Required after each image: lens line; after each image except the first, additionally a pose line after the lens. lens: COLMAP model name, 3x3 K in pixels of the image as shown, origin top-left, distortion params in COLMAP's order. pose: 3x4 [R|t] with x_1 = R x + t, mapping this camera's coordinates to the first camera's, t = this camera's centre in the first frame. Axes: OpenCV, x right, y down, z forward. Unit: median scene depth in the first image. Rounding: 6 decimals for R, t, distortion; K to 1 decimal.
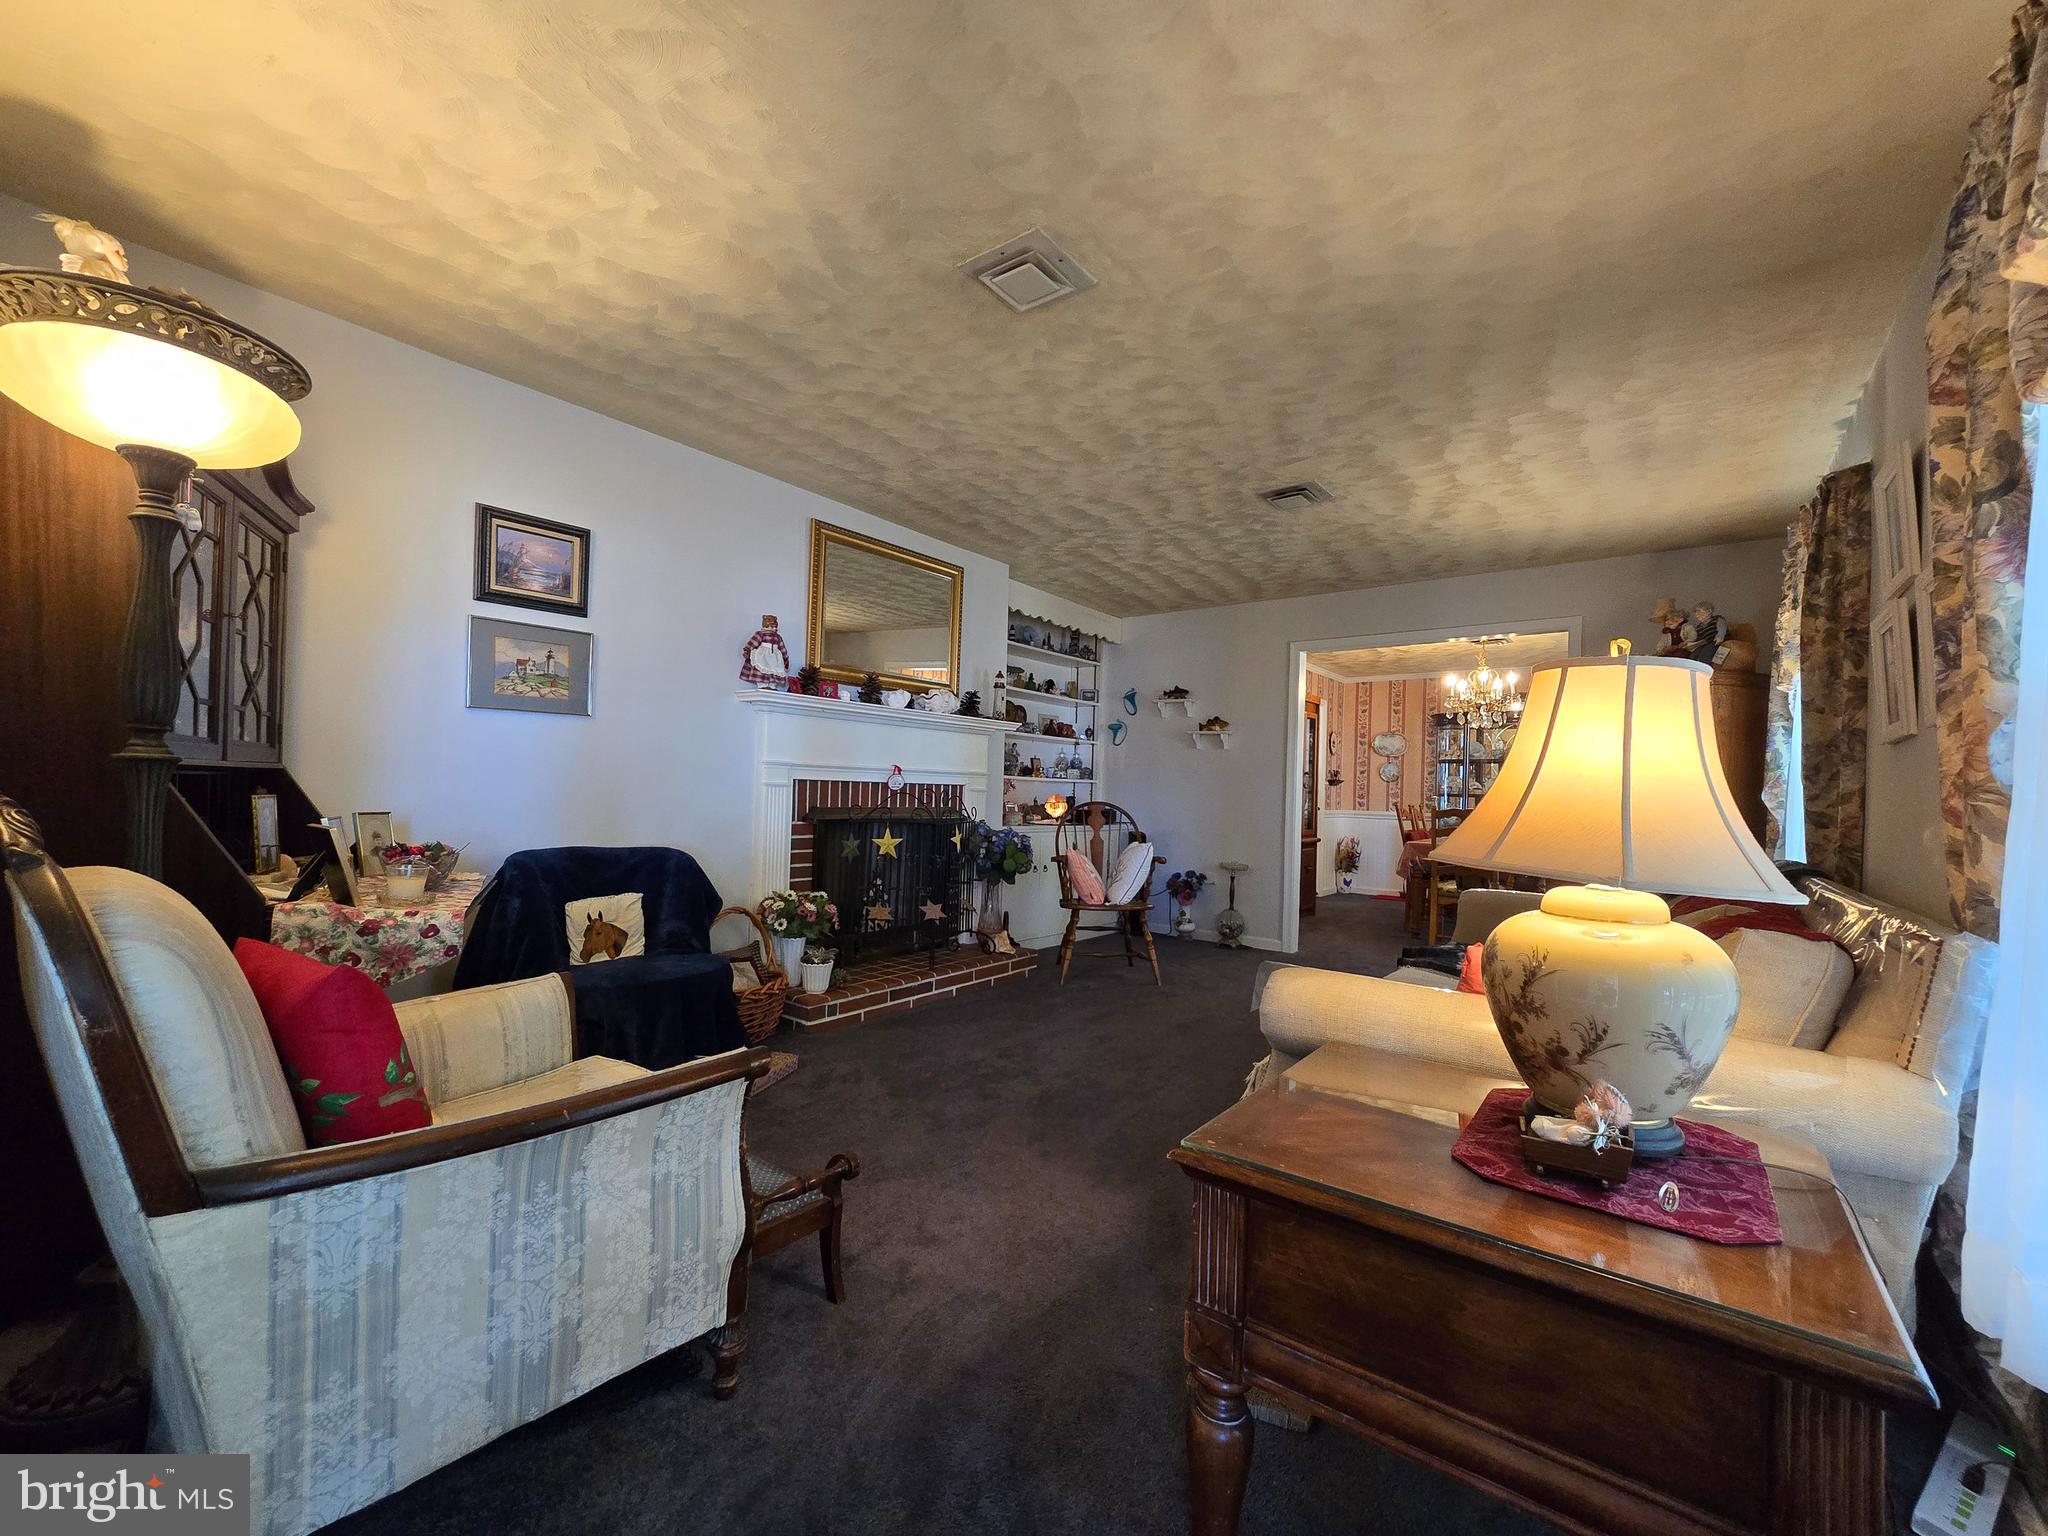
lens RADIAL K [[840.0, 0, 1021.0], [0, 840.0, 771.2], [0, 0, 1]] dist [-0.001651, -0.000278]
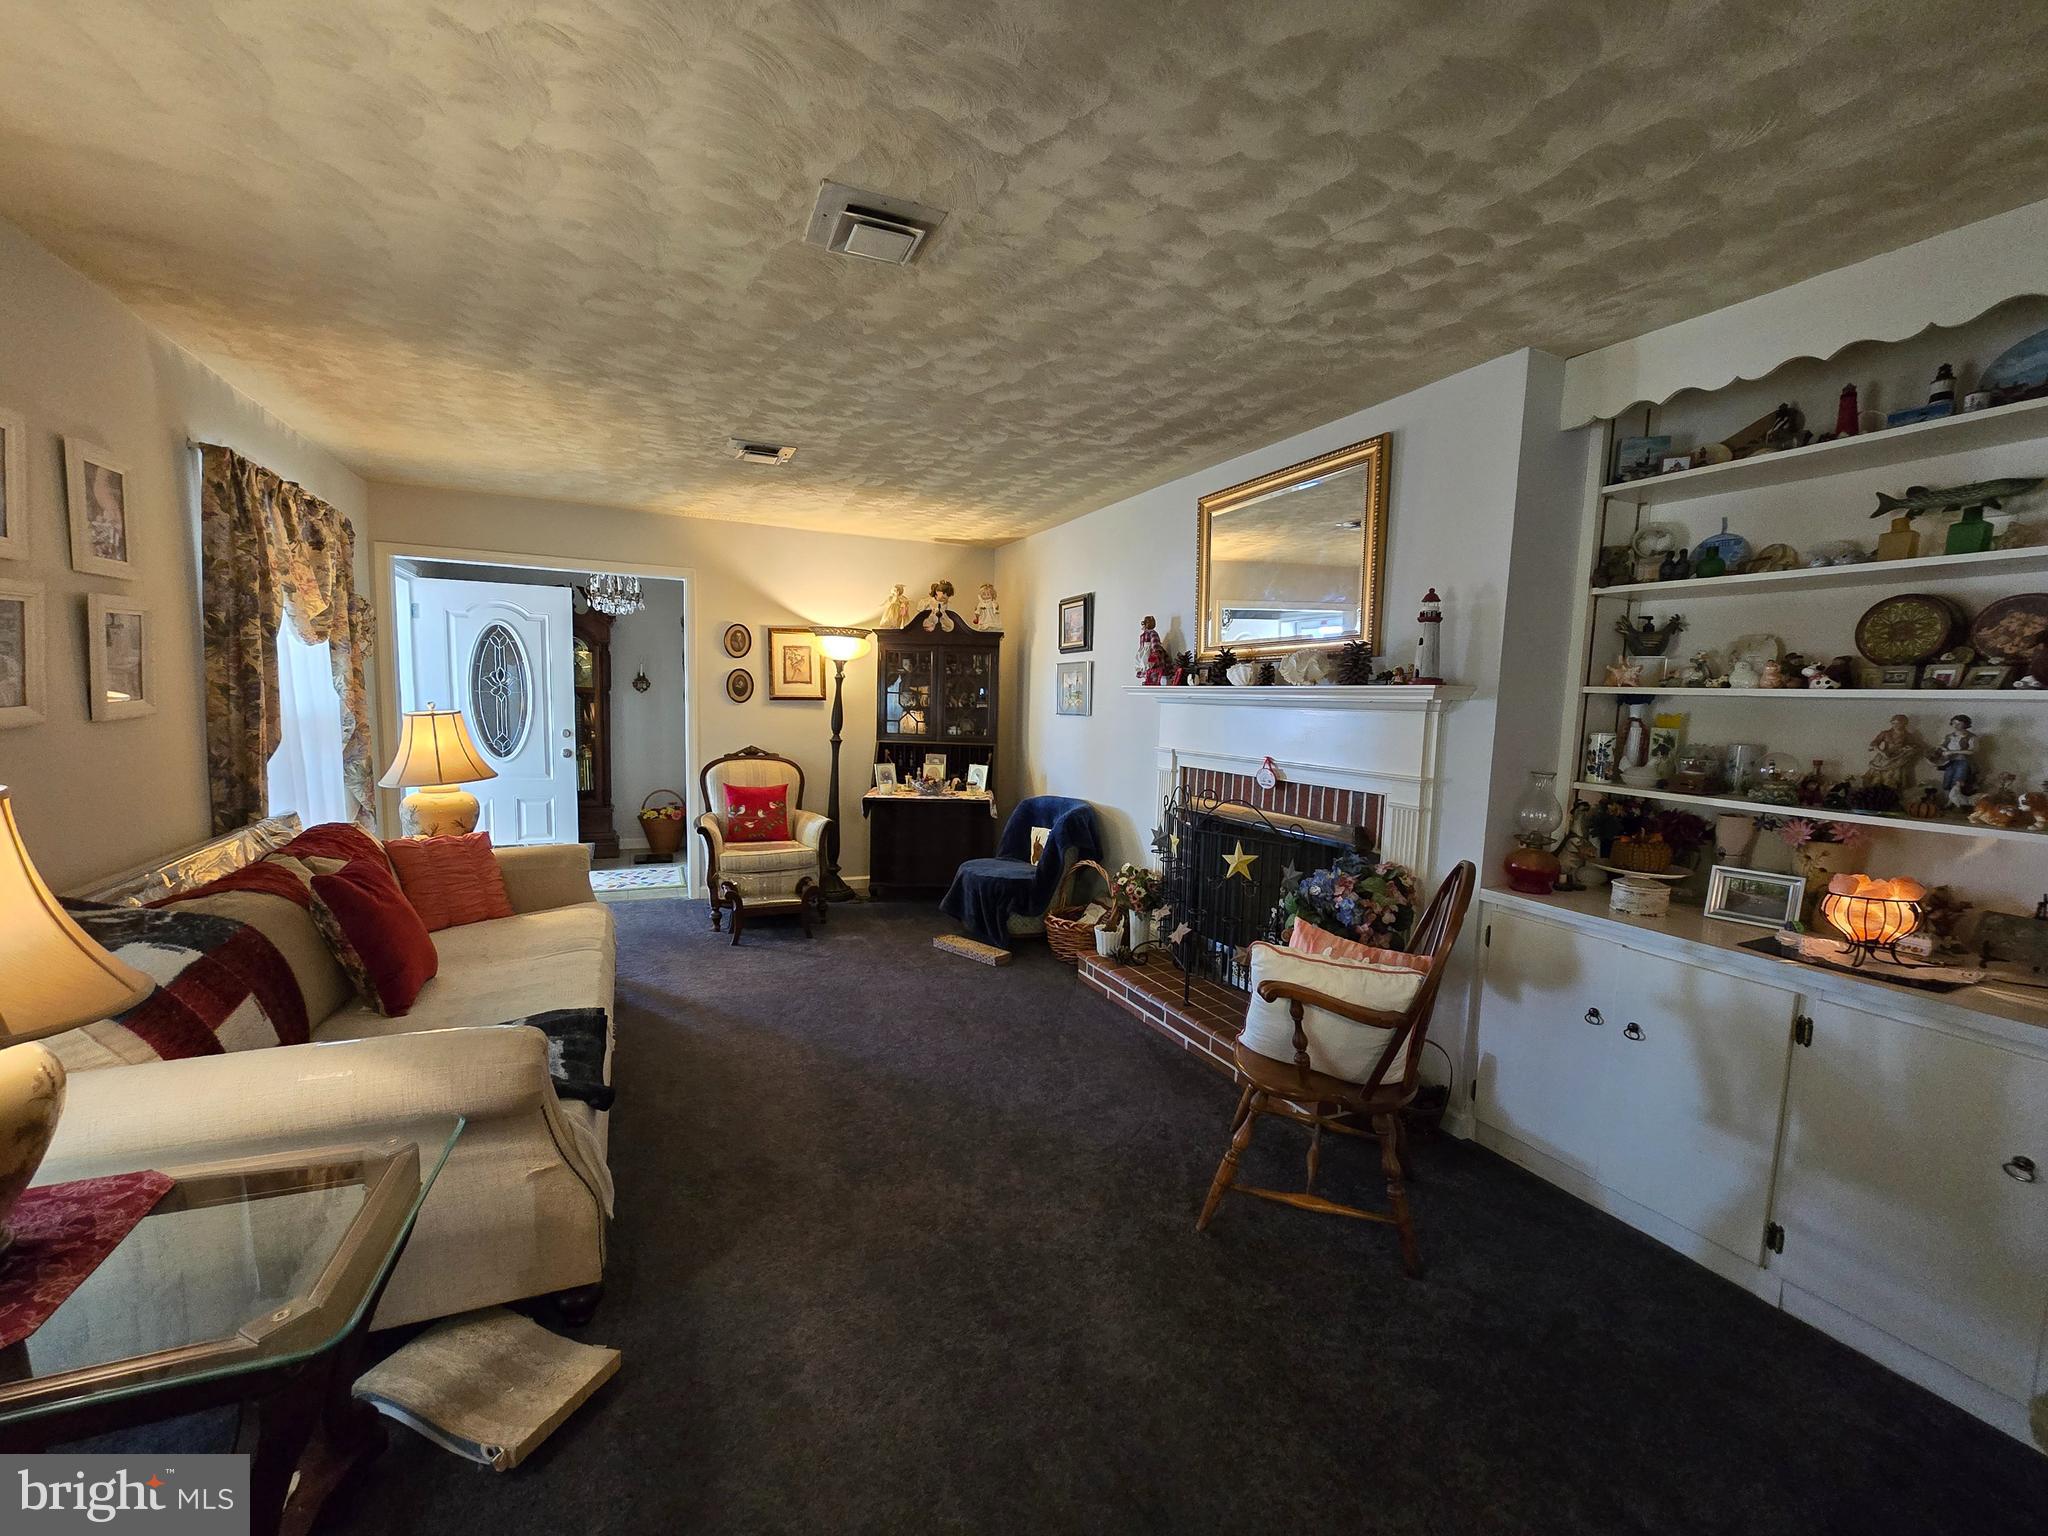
lens RADIAL K [[840.0, 0, 1021.0], [0, 840.0, 771.2], [0, 0, 1]] dist [-0.001651, -0.000278]
pose [[-0.480523, 0.027956, -0.876537, 0.679896], [-0.020952, 0.998841, 0.043343, -0.025514], [0.876732, 0.039193, -0.479380, 1.227058]]
